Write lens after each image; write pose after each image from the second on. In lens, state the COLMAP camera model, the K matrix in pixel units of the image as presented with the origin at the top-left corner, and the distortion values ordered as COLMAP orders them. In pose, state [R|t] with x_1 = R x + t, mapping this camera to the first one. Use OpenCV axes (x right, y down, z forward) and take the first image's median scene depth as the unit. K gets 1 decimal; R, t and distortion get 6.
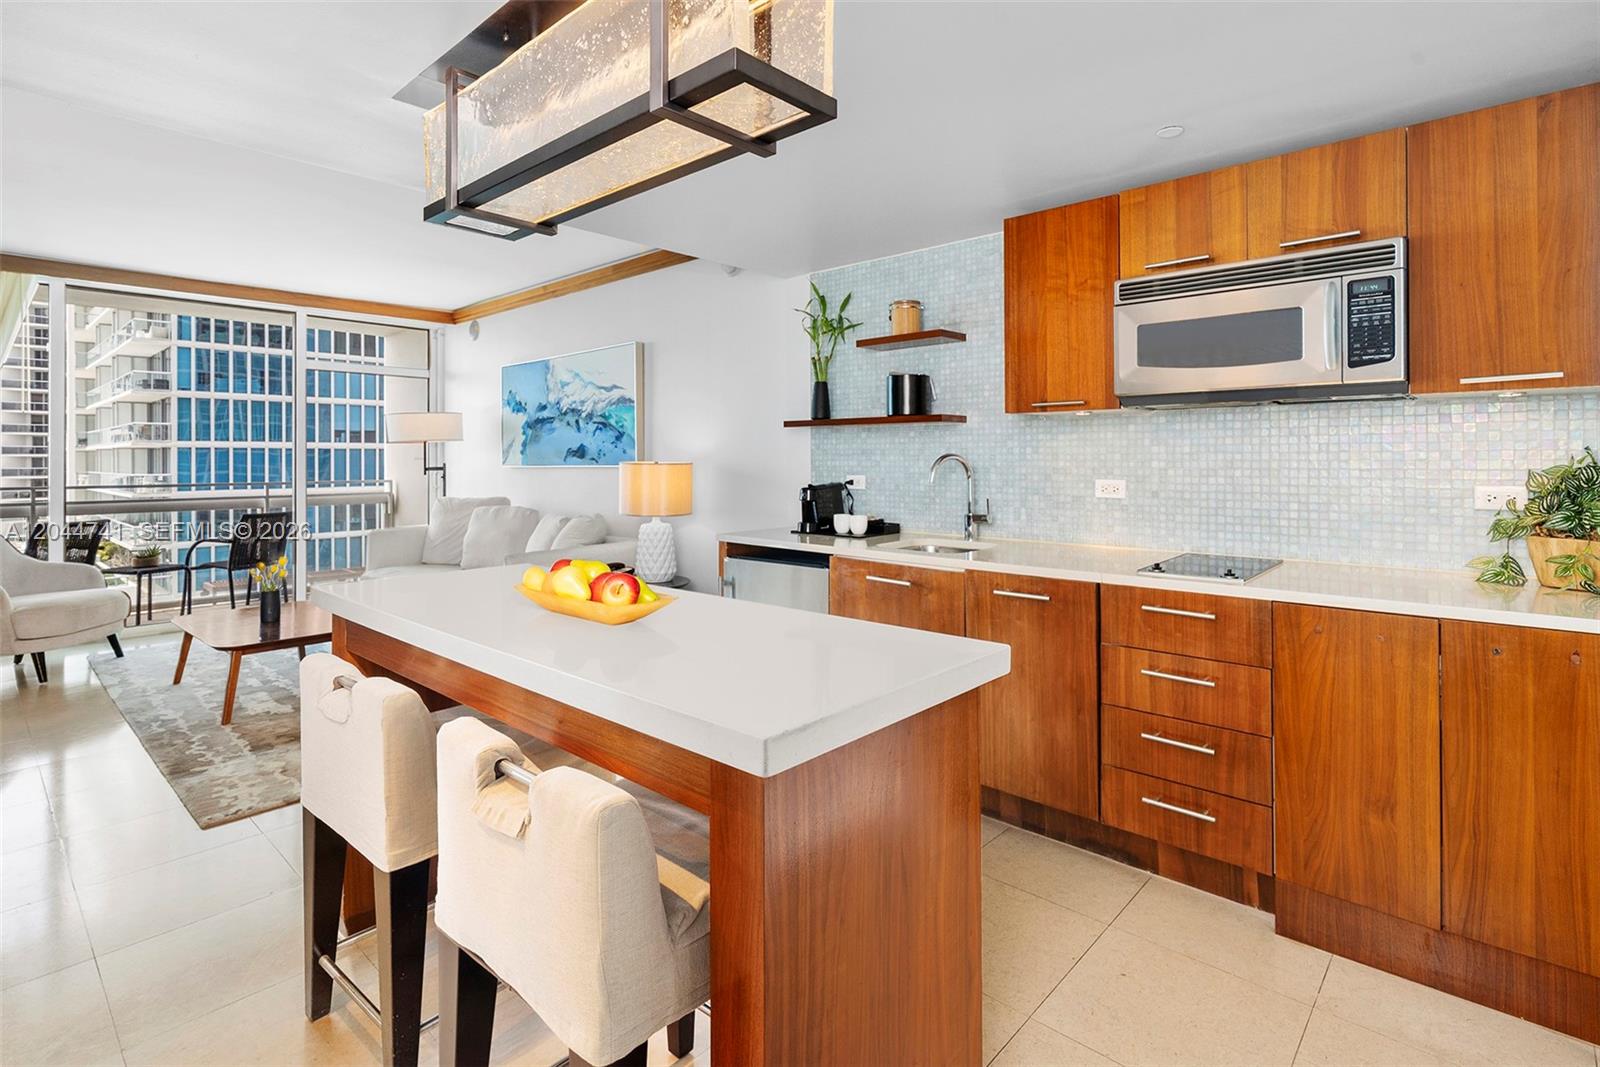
lens RADIAL K [[779.7, 0, 801.1], [0, 779.7, 461.0], [0, 0, 1]] dist [-0.006650, 0.000400]
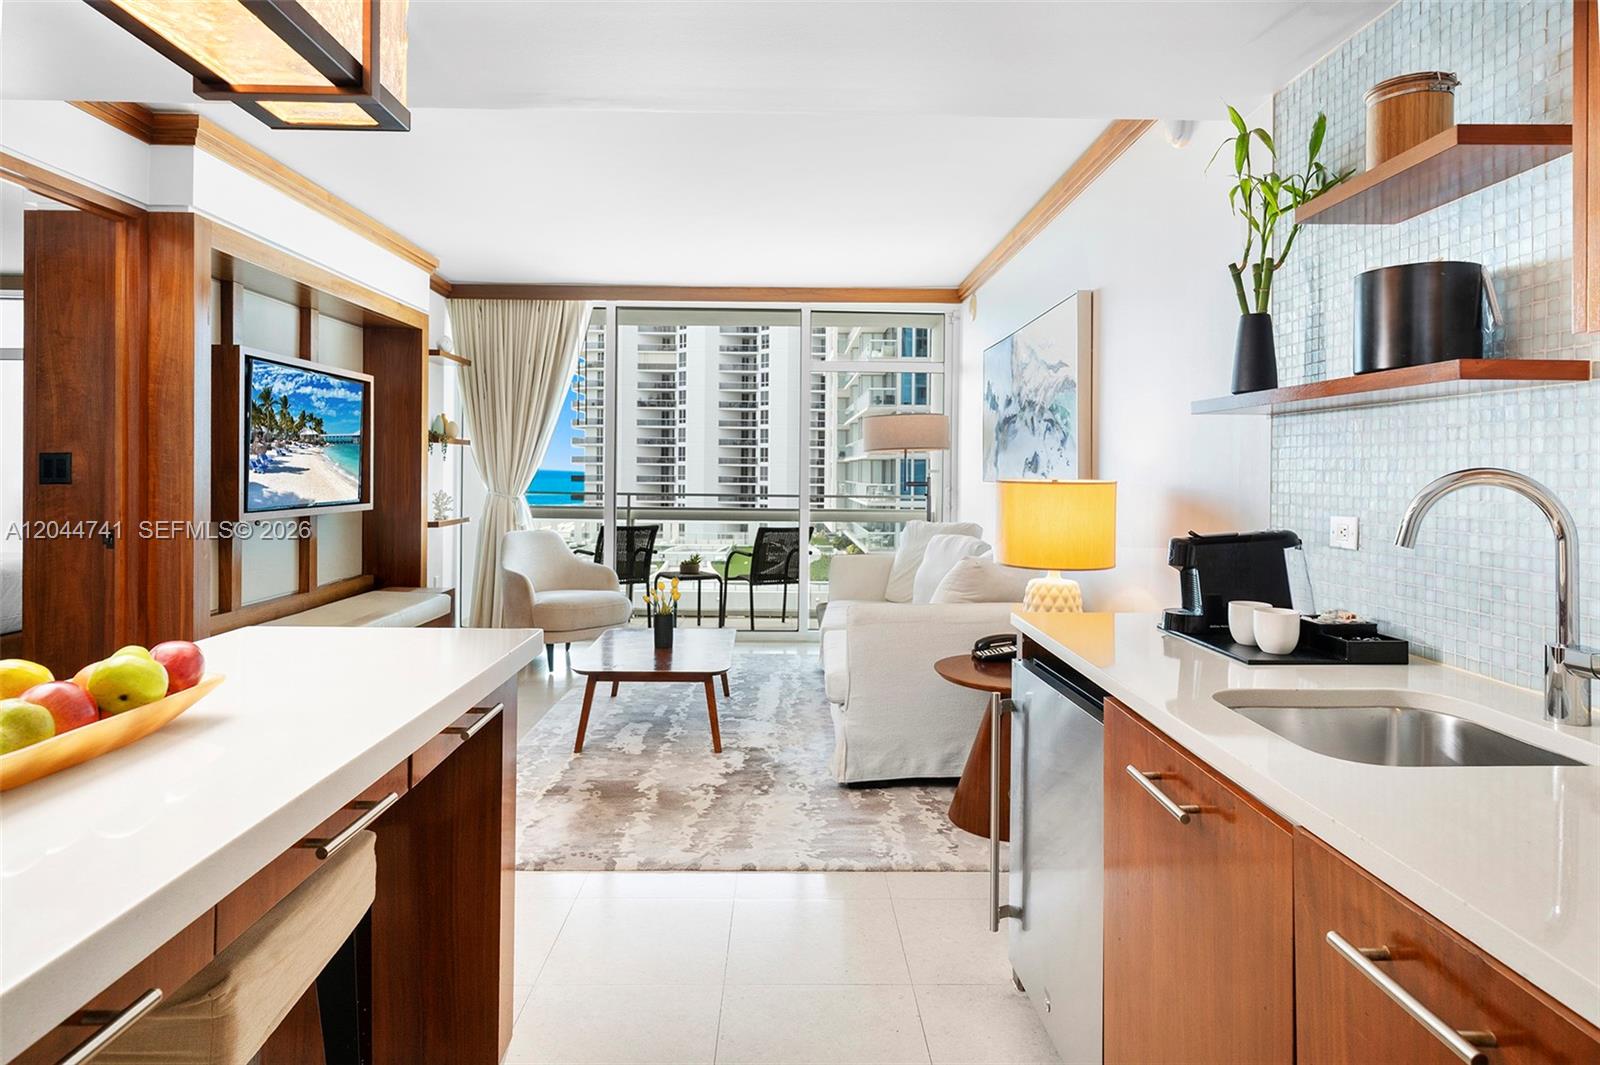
lens RADIAL K [[931.0, 0, 802.1], [0, 931.0, 475.9], [0, 0, 1]] dist [-0.001674, -0.001981]
pose [[0.688028, 0.013902, -0.725551, 0.331591], [-0.014254, 0.999882, 0.005641, -0.004558], [0.725545, 0.006460, 0.688145, 0.562164]]
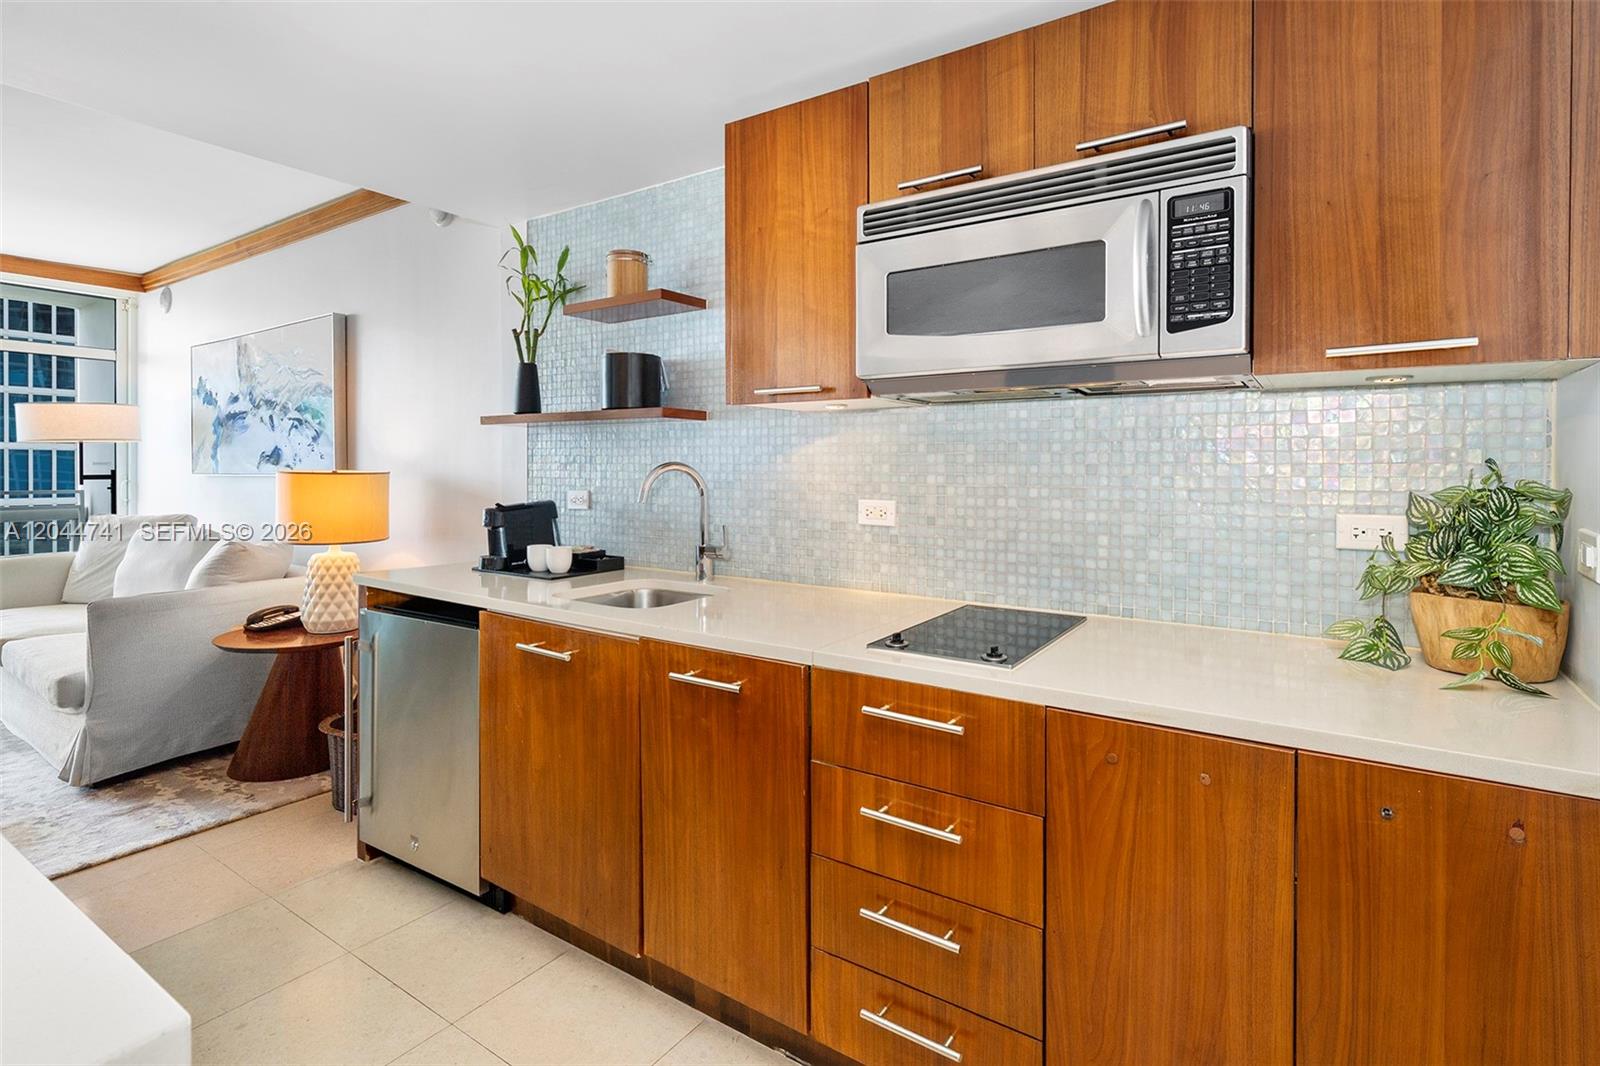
lens RADIAL K [[779.7, 0, 813.1], [0, 779.7, 476.1], [0, 0, 1]] dist [-0.006650, 0.000400]
pose [[0.988349, 0.006484, 0.152067, 0.244055], [-0.007566, 0.999950, 0.006537, -0.002630], [-0.152017, -0.007612, 0.988349, 0.313216]]
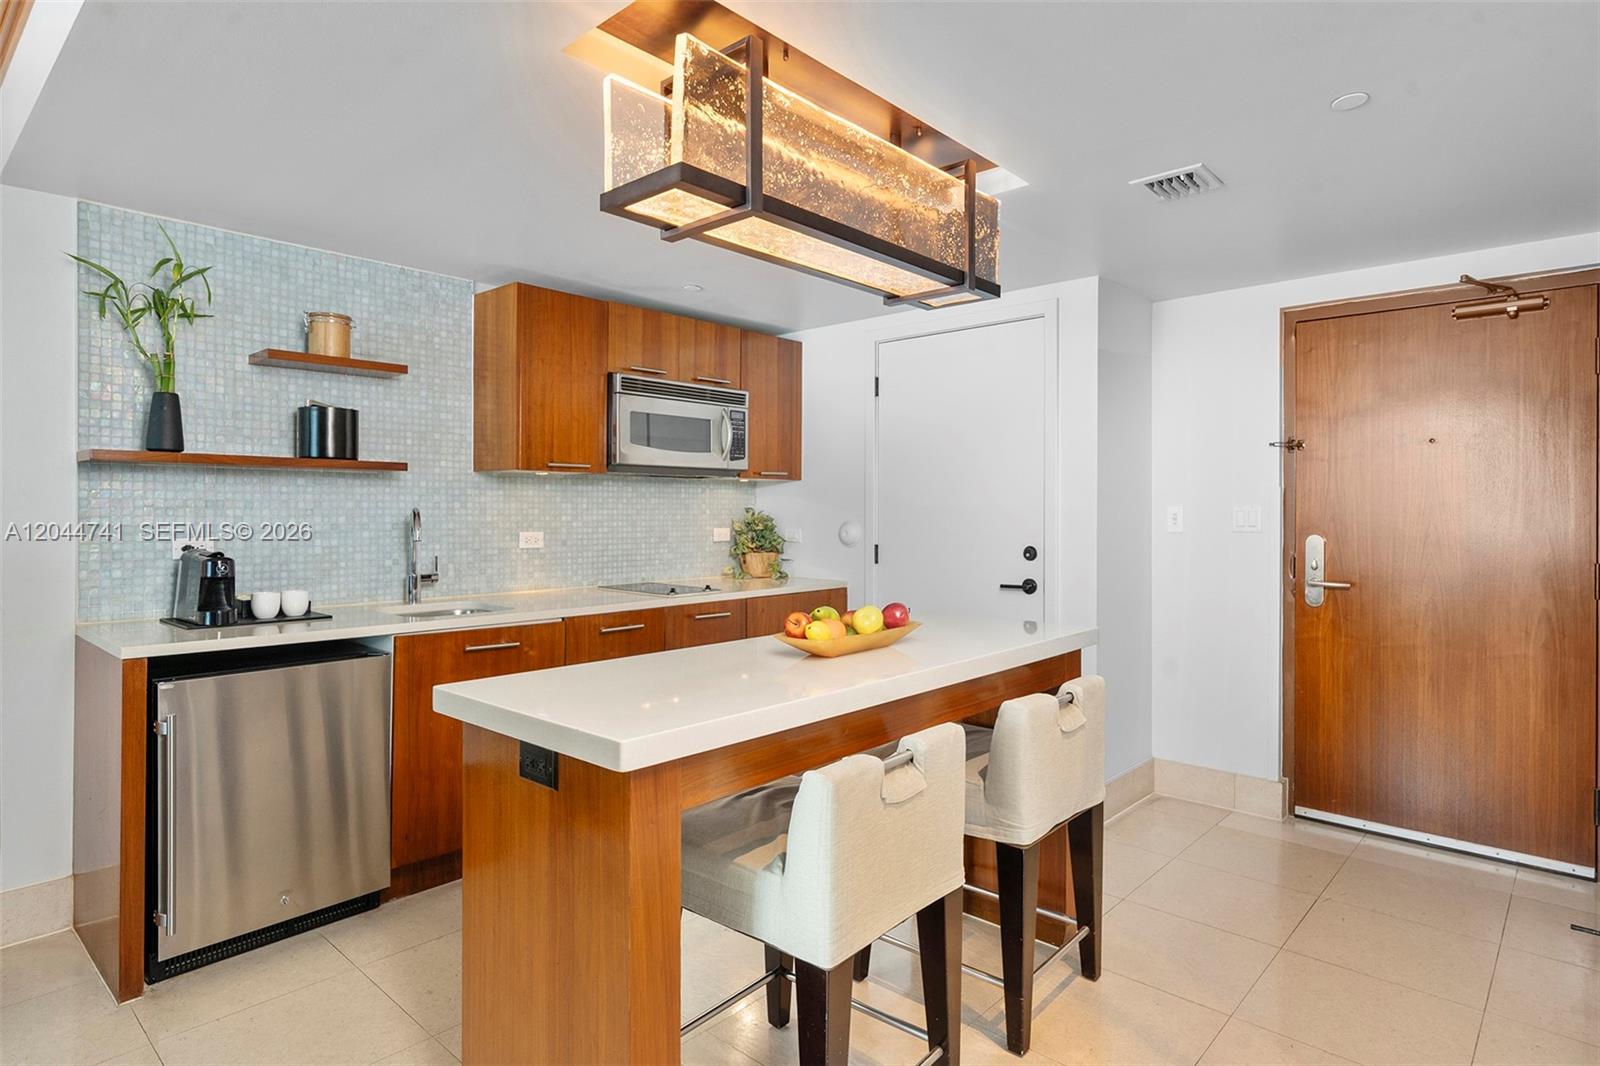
lens RADIAL K [[871.8, 0, 805.4], [0, 871.8, 520.5], [0, 0, 1]] dist [0.000886, 0.000135]
pose [[-0.004071, -0.009650, 0.999945, -0.937484], [0.000355, 0.999953, 0.009651, -0.005239], [-0.999992, 0.000394, -0.004068, 0.647402]]
